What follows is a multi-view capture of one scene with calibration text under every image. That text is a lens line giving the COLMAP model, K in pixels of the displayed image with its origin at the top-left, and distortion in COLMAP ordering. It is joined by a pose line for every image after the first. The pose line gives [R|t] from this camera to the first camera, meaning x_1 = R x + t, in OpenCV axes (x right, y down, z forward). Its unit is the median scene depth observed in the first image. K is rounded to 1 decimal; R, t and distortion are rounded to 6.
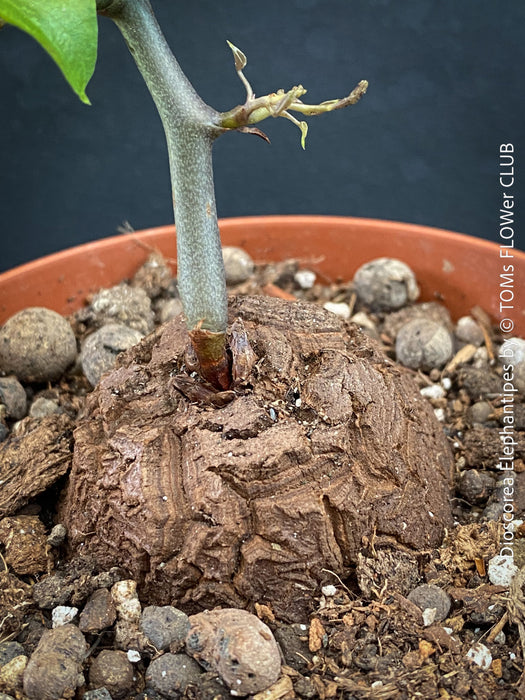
lens RADIAL K [[1126.5, 0, 262.5], [0, 1126.5, 337.3], [0, 0, 1]] dist [0.148855, -0.029364]
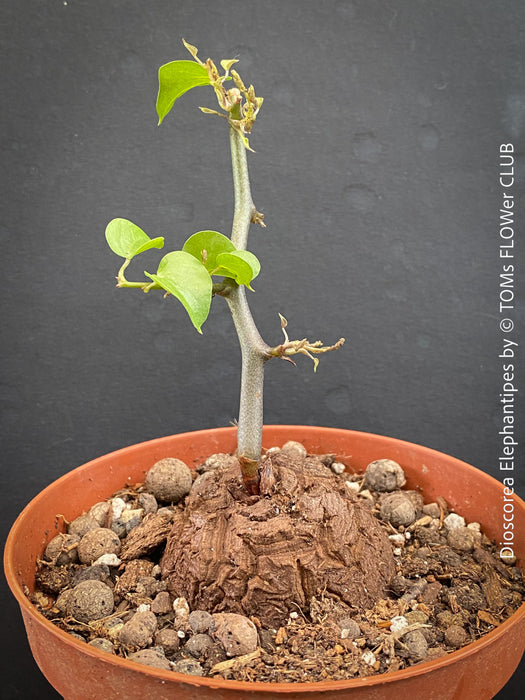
lens RADIAL K [[1028.7, 0, 265.1], [0, 1028.7, 315.2], [0, 0, 1]] dist [0.161270, -0.741171]
pose [[0.976042, 0.094720, -0.195885, 0.285110], [-0.147969, 0.948998, -0.278402, 0.234904], [0.159525, 0.300716, 0.940277, -0.657423]]
